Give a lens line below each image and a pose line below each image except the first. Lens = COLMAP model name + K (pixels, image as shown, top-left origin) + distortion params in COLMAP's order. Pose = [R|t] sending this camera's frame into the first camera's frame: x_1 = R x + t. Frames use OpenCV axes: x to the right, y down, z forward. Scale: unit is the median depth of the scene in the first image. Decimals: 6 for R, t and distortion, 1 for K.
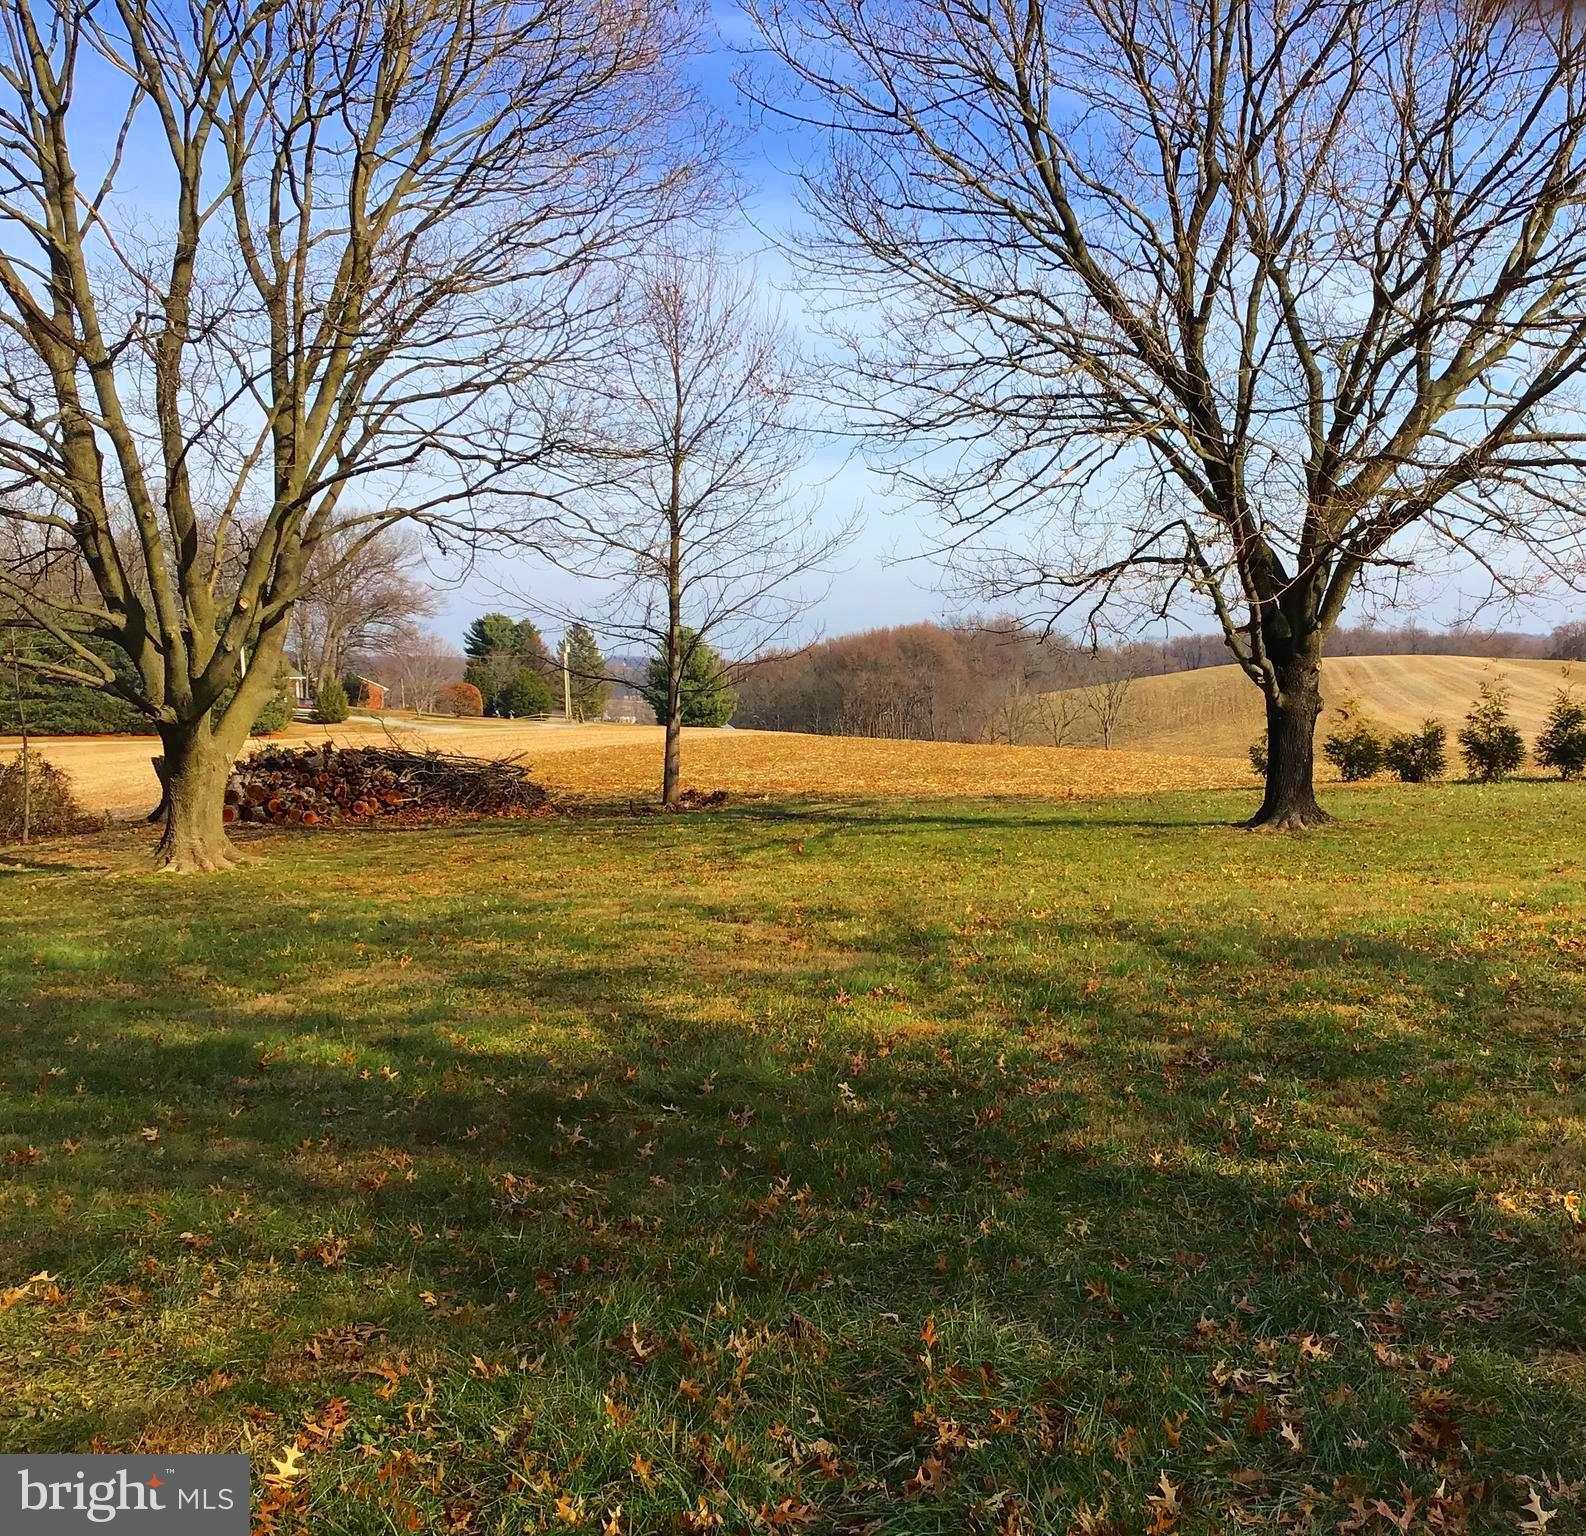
lens RADIAL K [[1869.1, 0, 793.0], [0, 1869.1, 768.0], [0, 0, 1]] dist [-0.169713, -0.004262]
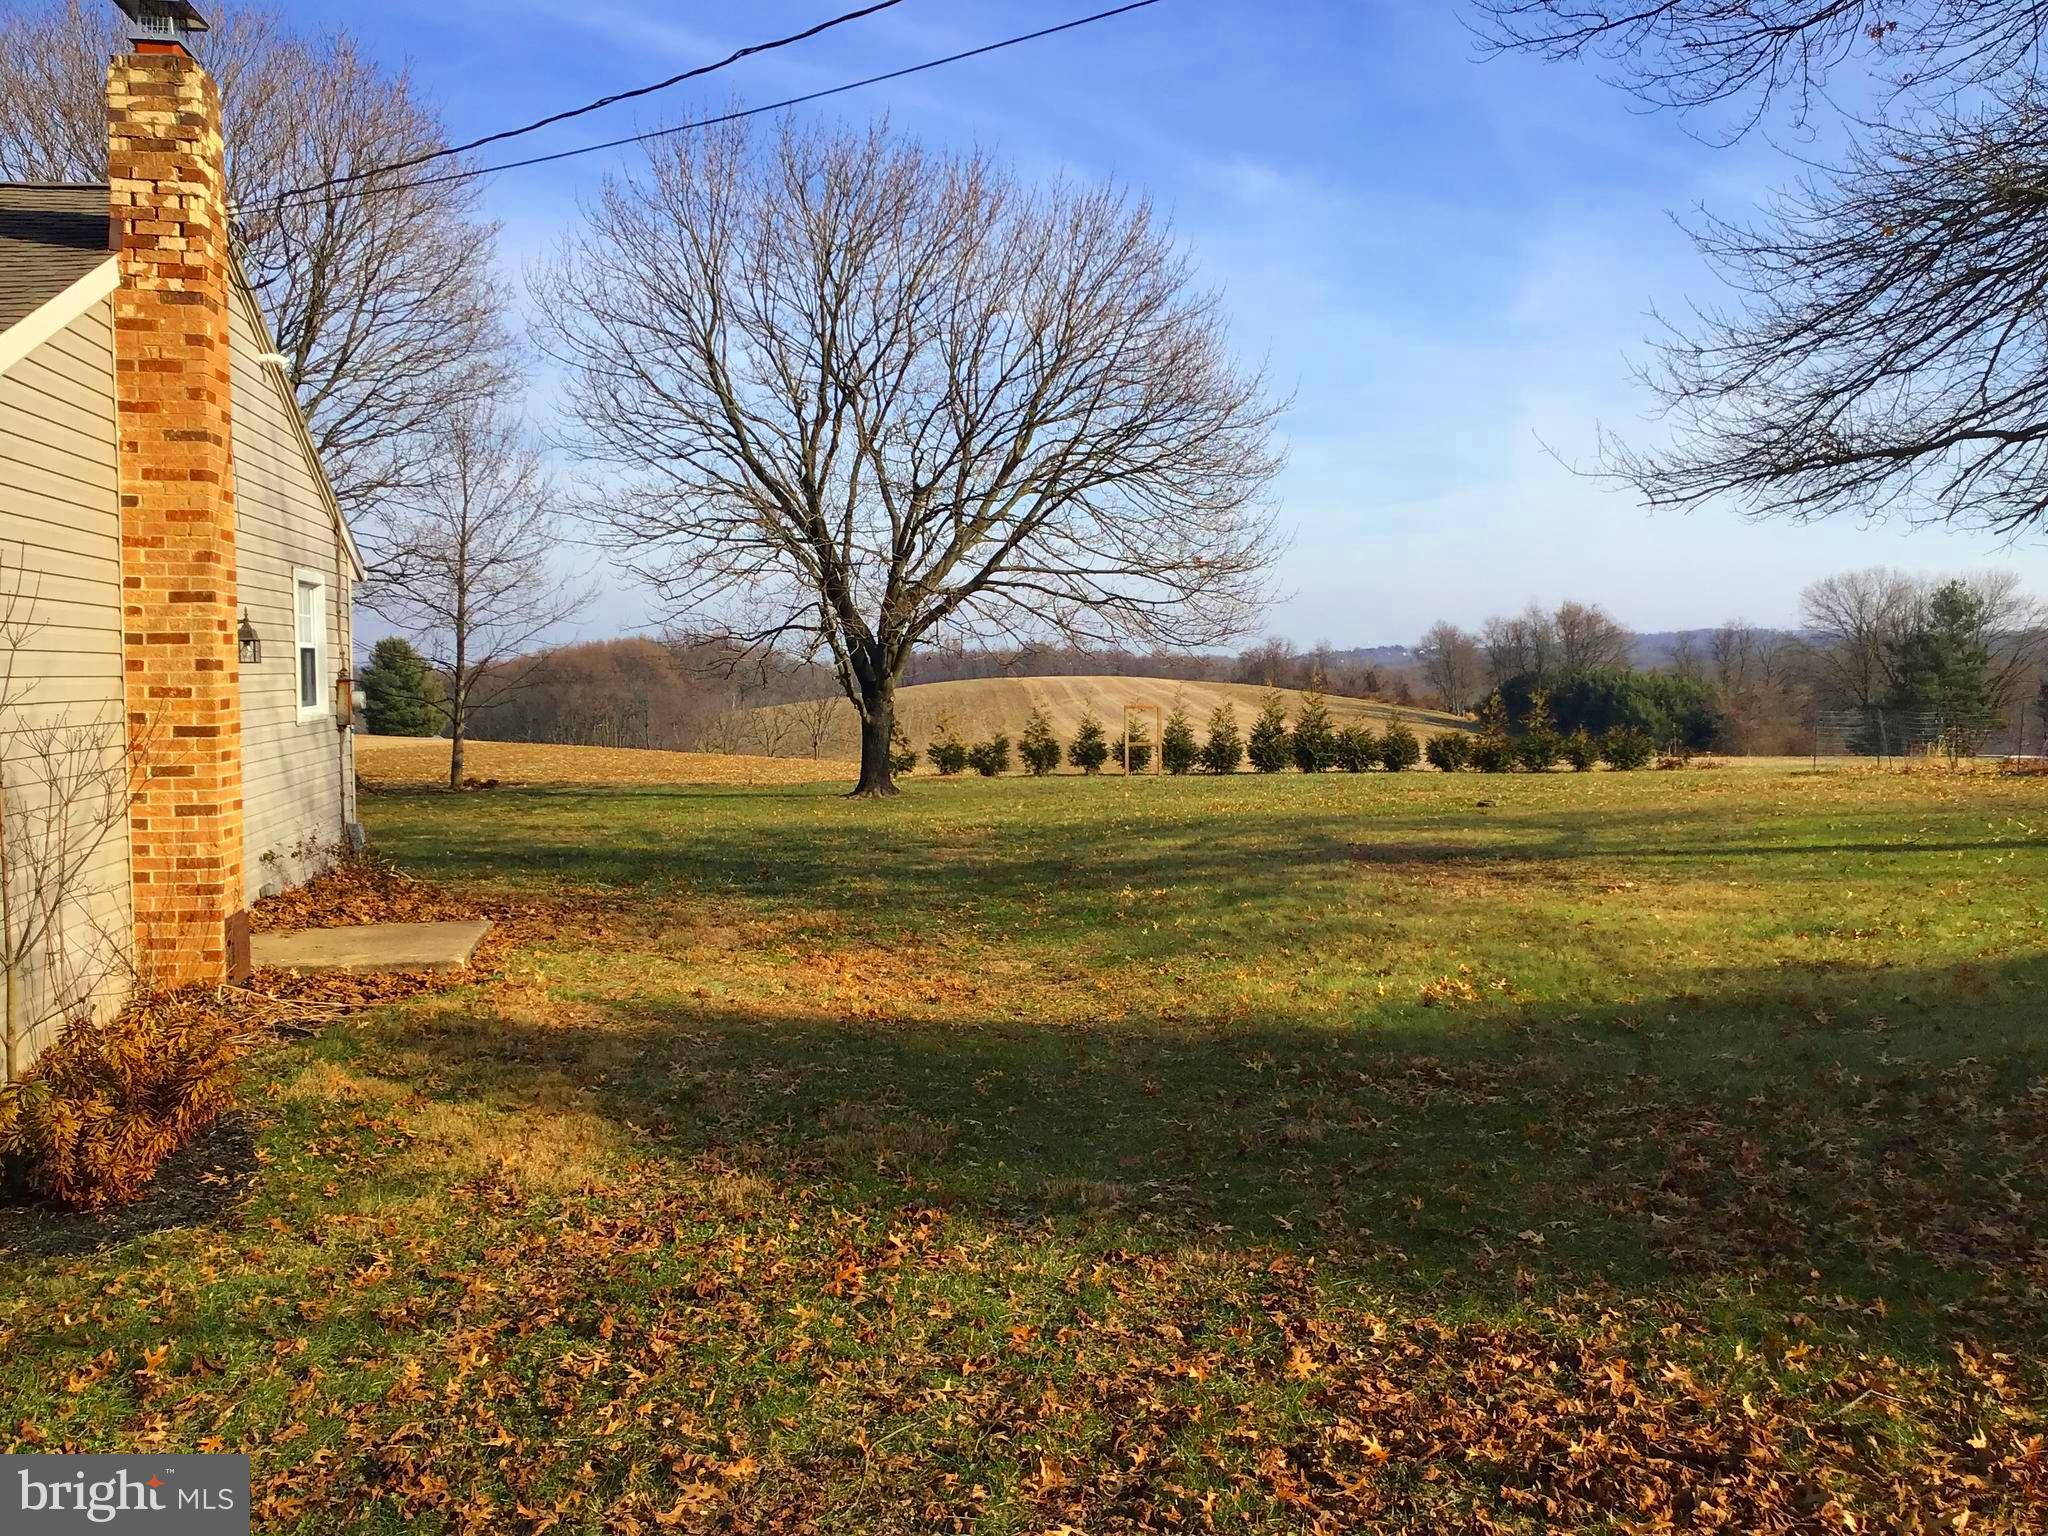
lens RADIAL K [[1836.1, 0, 1021.9], [0, 1836.1, 767.4], [0, 0, 1]] dist [0.130608, -0.234404]
pose [[0.962329, 0.007309, 0.271791, -0.041481], [-0.005210, 0.999951, -0.008443, 0.015784], [-0.271839, 0.006709, 0.962319, -0.508698]]
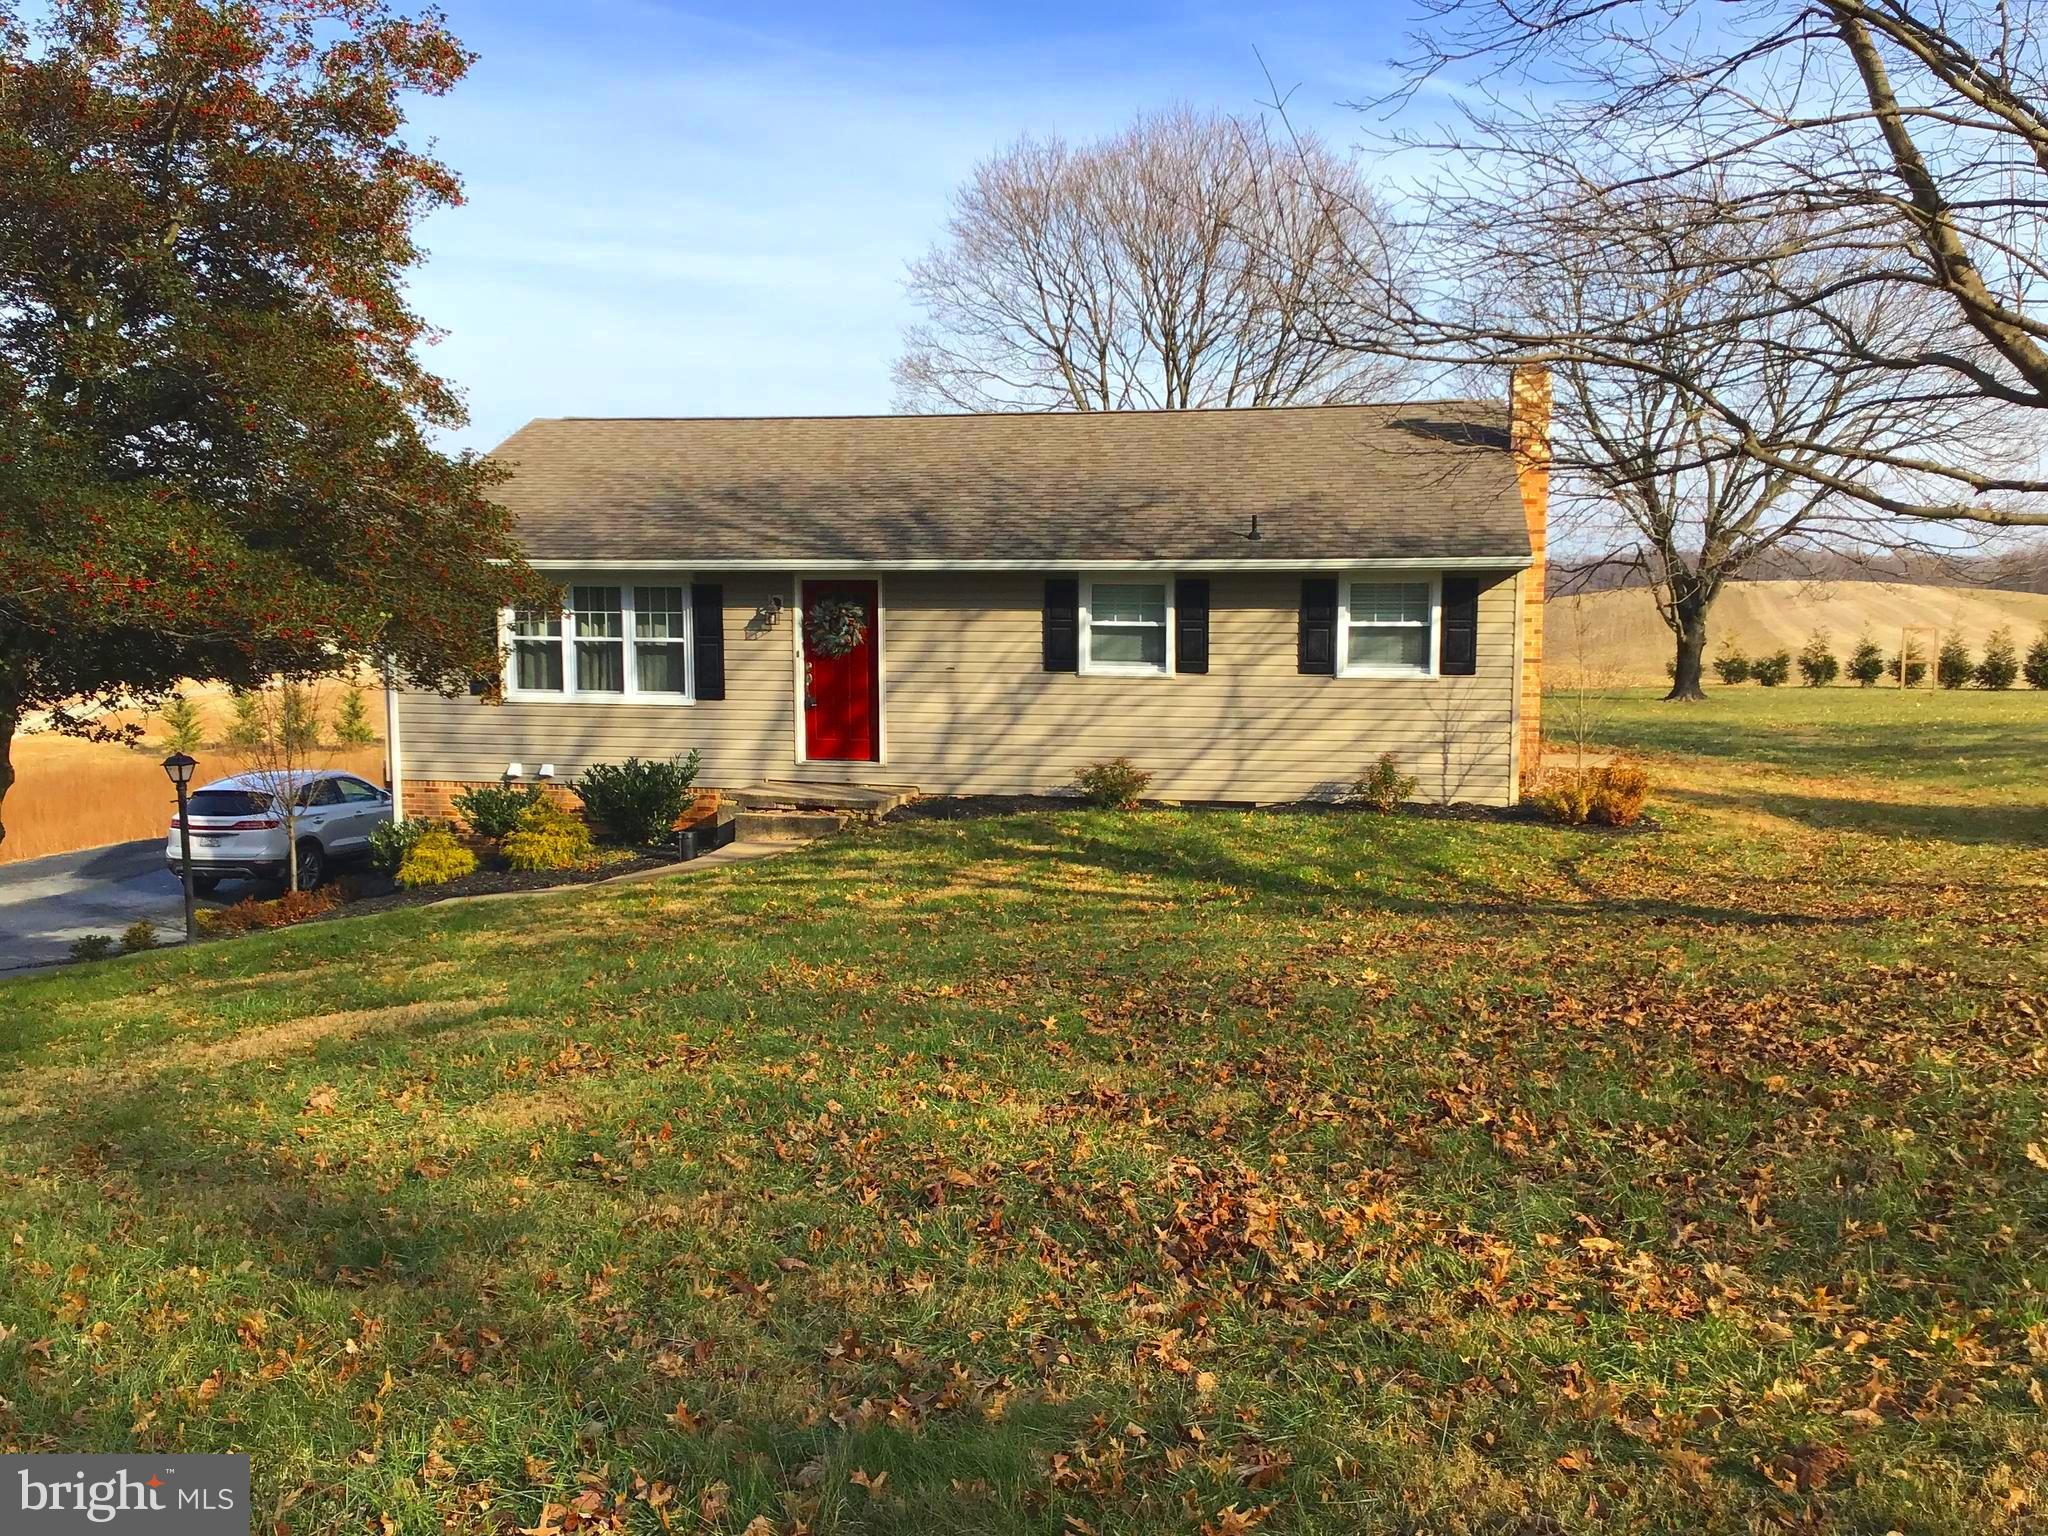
lens RADIAL K [[1820.6, 0, 1024.0], [0, 1820.6, 768.0], [0, 0, 1]] dist [0.010824, 0.003705]
pose [[0.995010, 0.035572, -0.093221, -0.224420], [-0.030729, 0.998128, 0.052880, 0.018031], [0.094928, -0.049752, 0.994240, -0.899875]]
